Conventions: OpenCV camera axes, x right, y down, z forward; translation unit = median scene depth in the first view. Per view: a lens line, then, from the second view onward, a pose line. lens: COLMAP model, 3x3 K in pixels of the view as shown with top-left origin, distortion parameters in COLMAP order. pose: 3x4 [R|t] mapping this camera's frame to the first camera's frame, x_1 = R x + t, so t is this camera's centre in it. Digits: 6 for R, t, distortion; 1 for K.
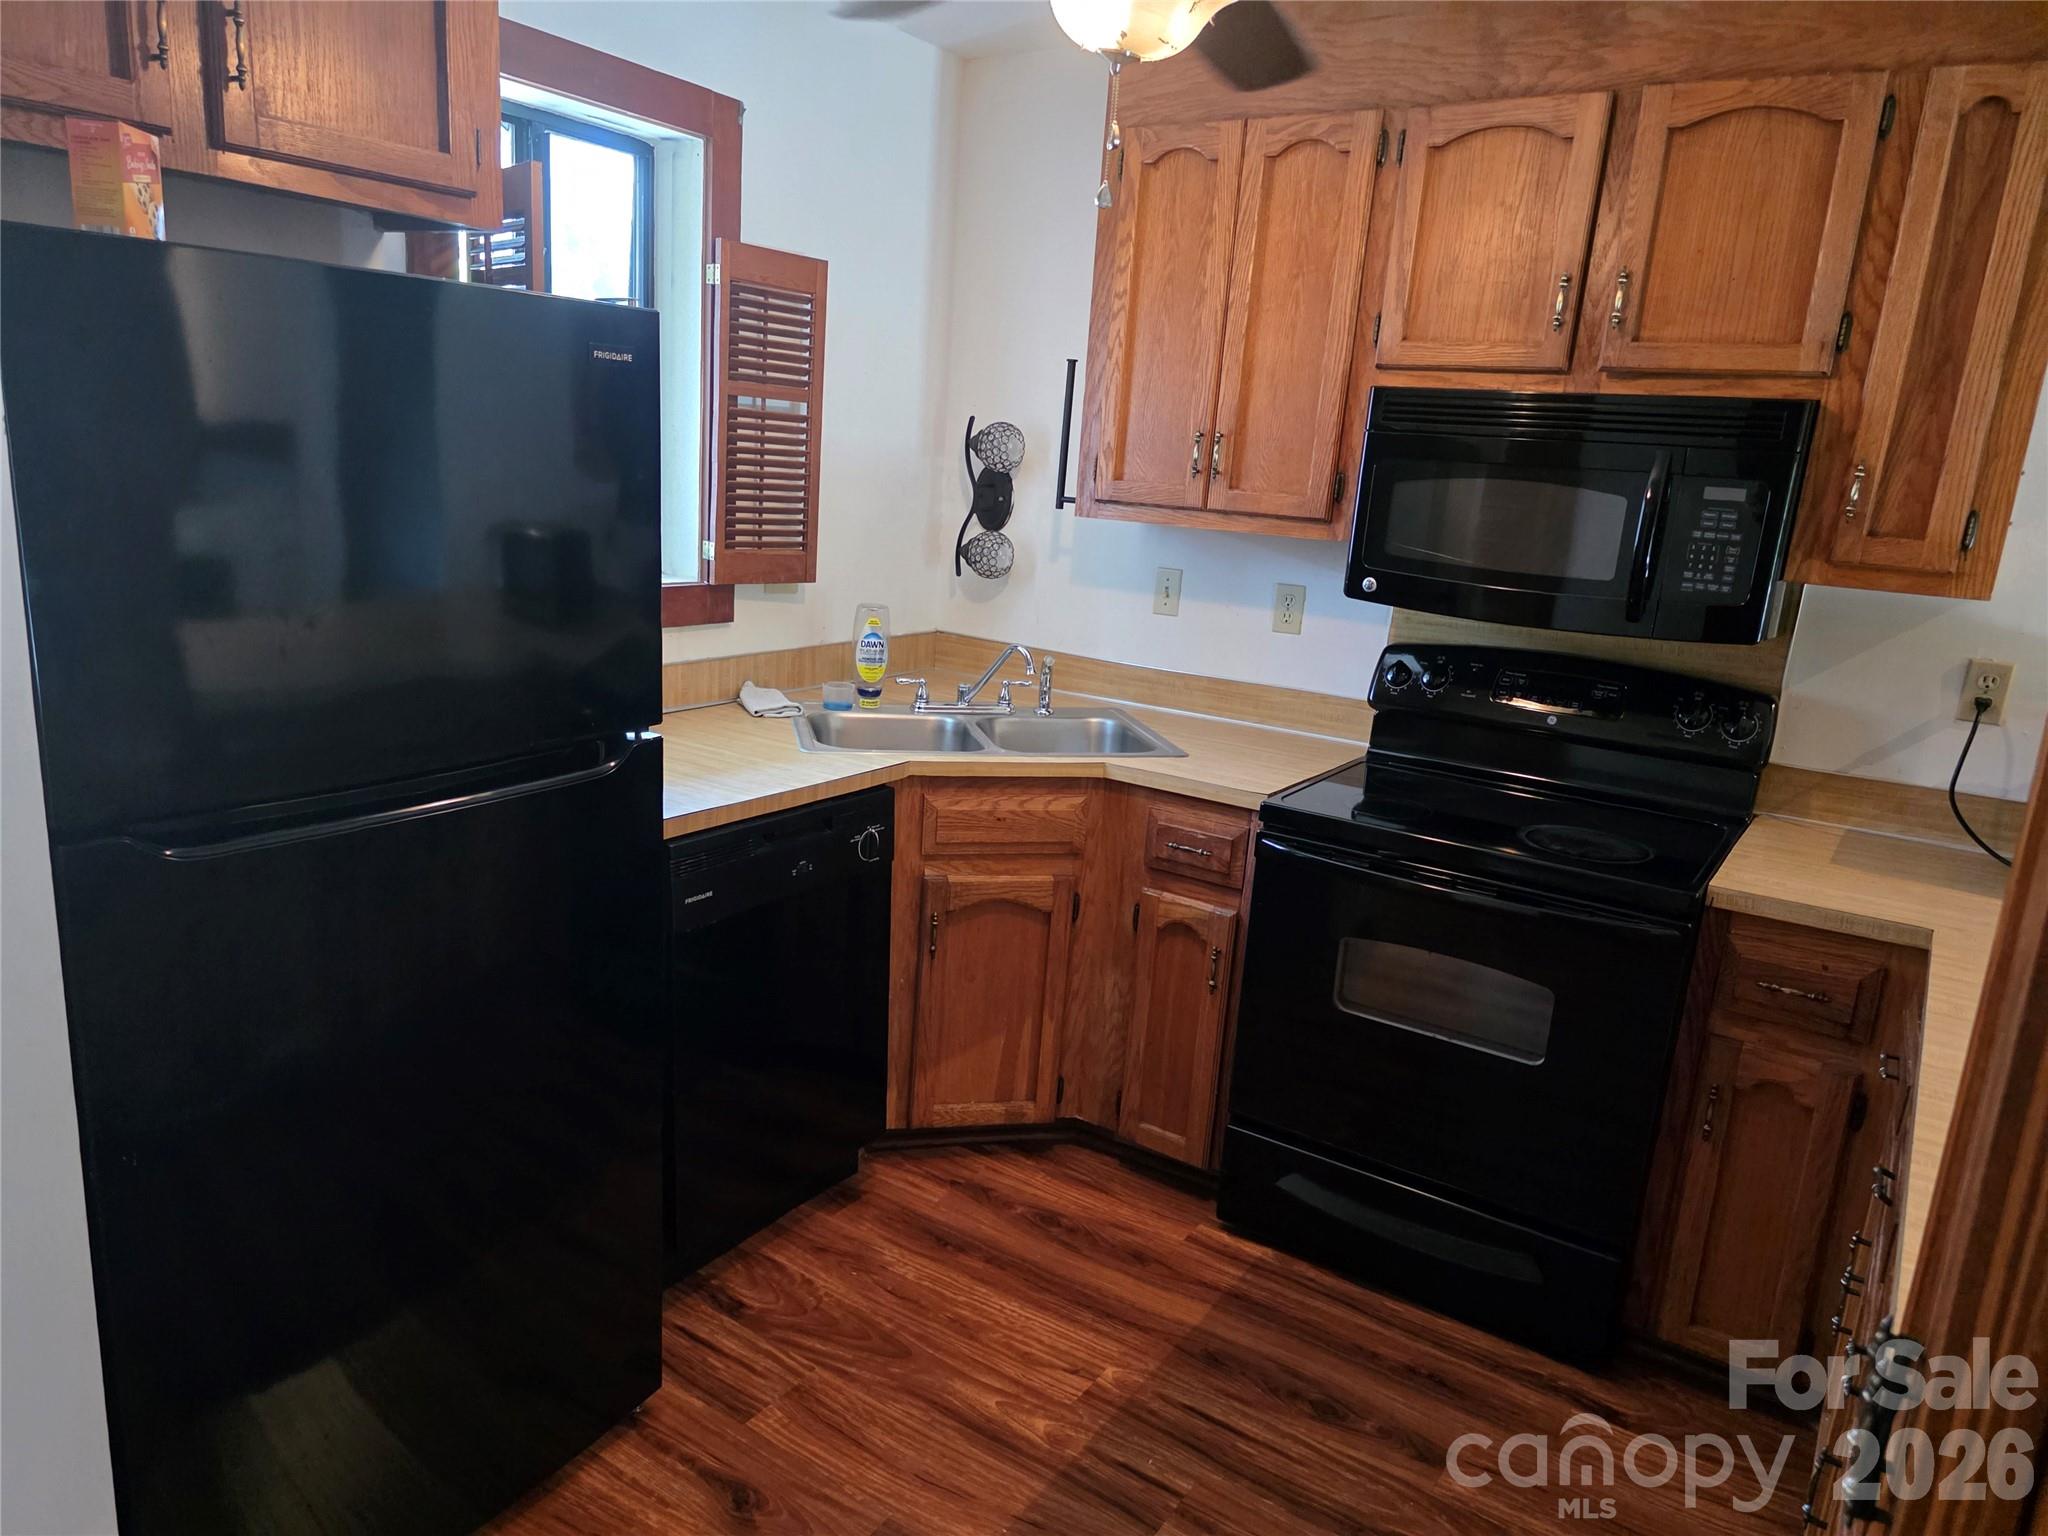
lens RADIAL K [[1383.6, 0, 1014.3], [0, 1383.6, 790.1], [0, 0, 1]] dist [0.072665, -0.064176]
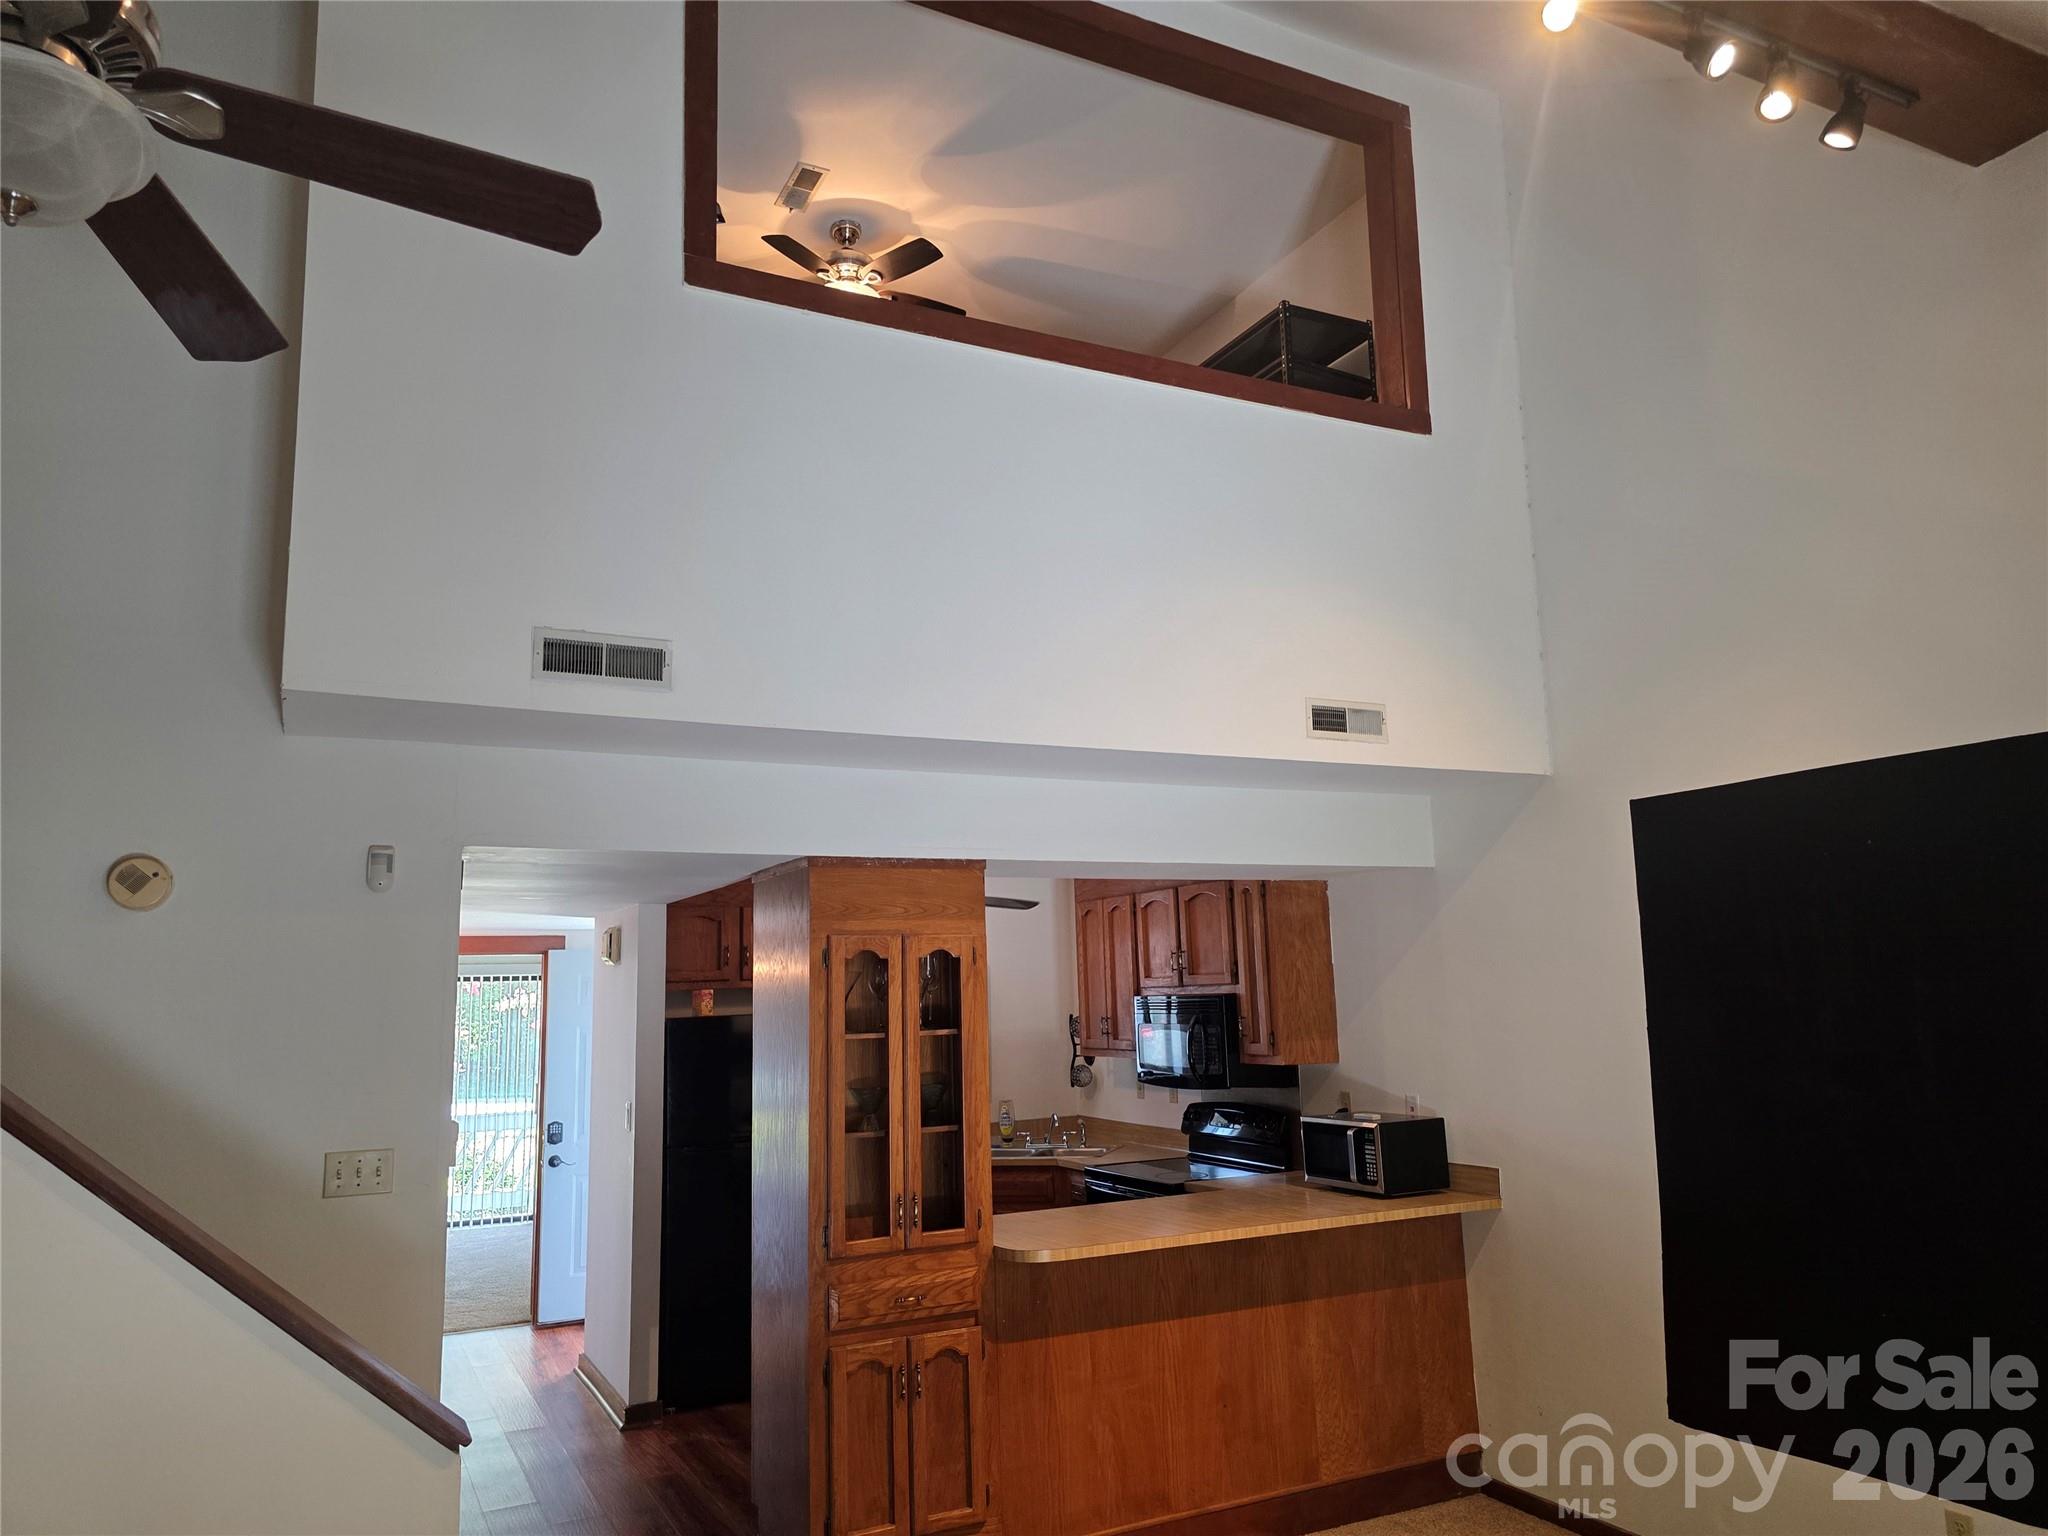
lens RADIAL K [[1383.6, 0, 1035.3], [0, 1383.6, 776.0], [0, 0, 1]] dist [0.072665, -0.064176]
pose [[0.870736, -0.170783, -0.461143, 1.299673], [-0.027307, 0.919516, -0.392103, 0.326397], [0.490993, 0.354010, 0.795992, -1.204150]]
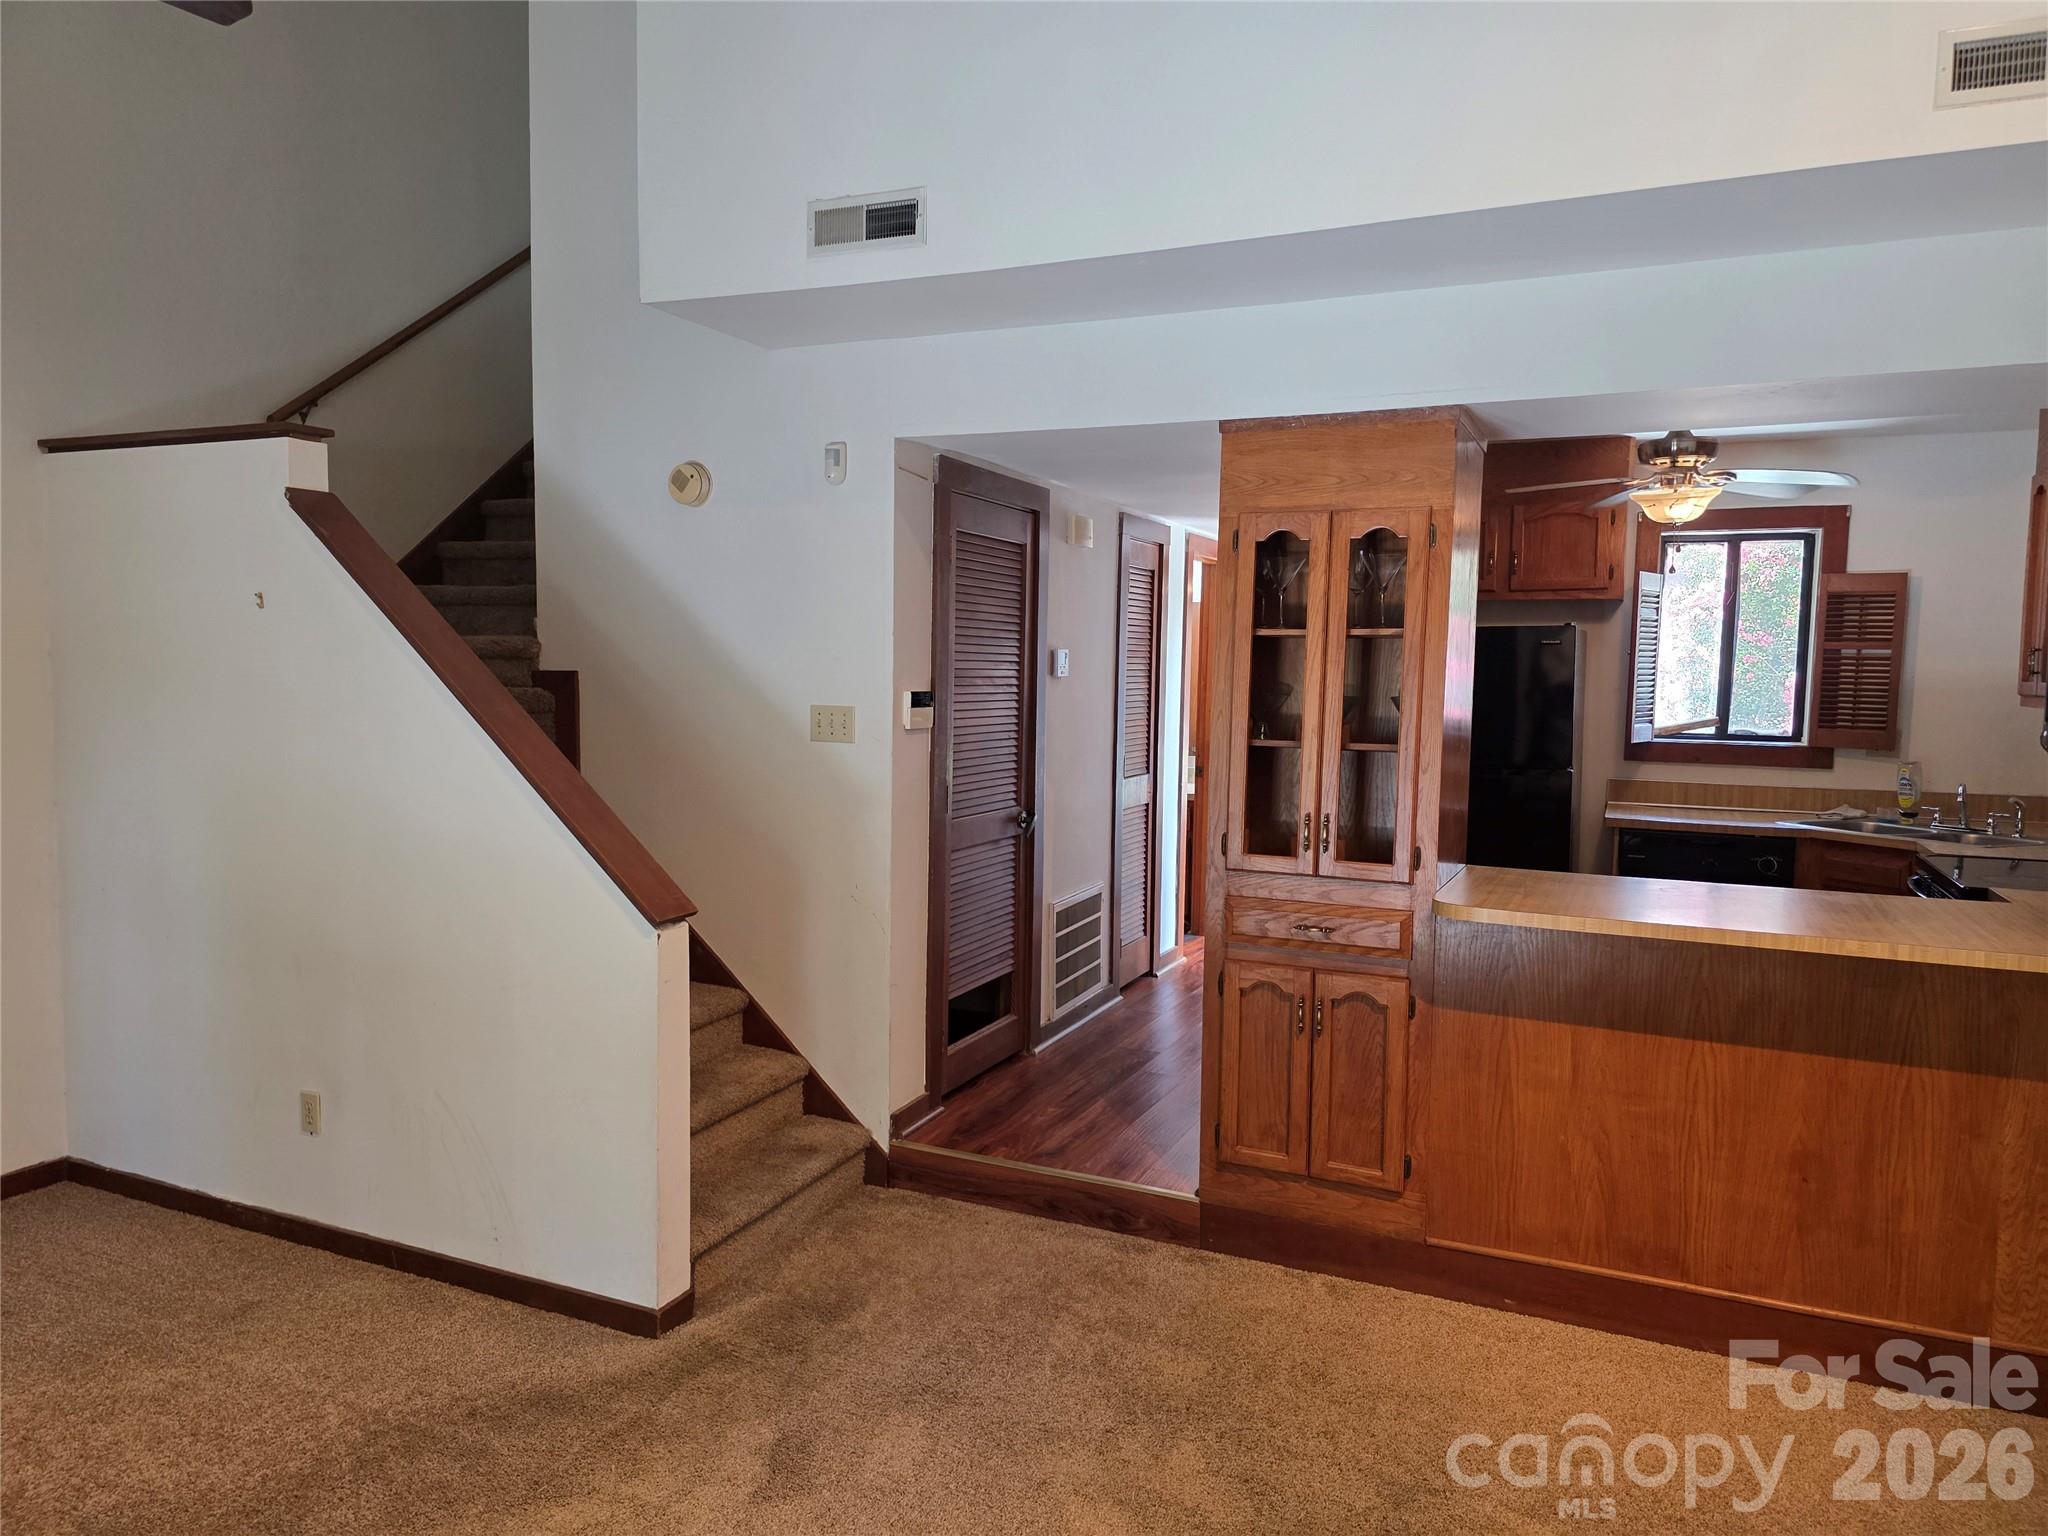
lens RADIAL K [[1383.6, 0, 1018.9], [0, 1383.6, 761.5], [0, 0, 1]] dist [0.072665, -0.064176]
pose [[0.164314, 0.002388, -0.986405, 1.639630], [-0.236838, 0.970840, -0.037101, 0.215632], [0.957553, 0.239715, 0.160088, -0.358382]]
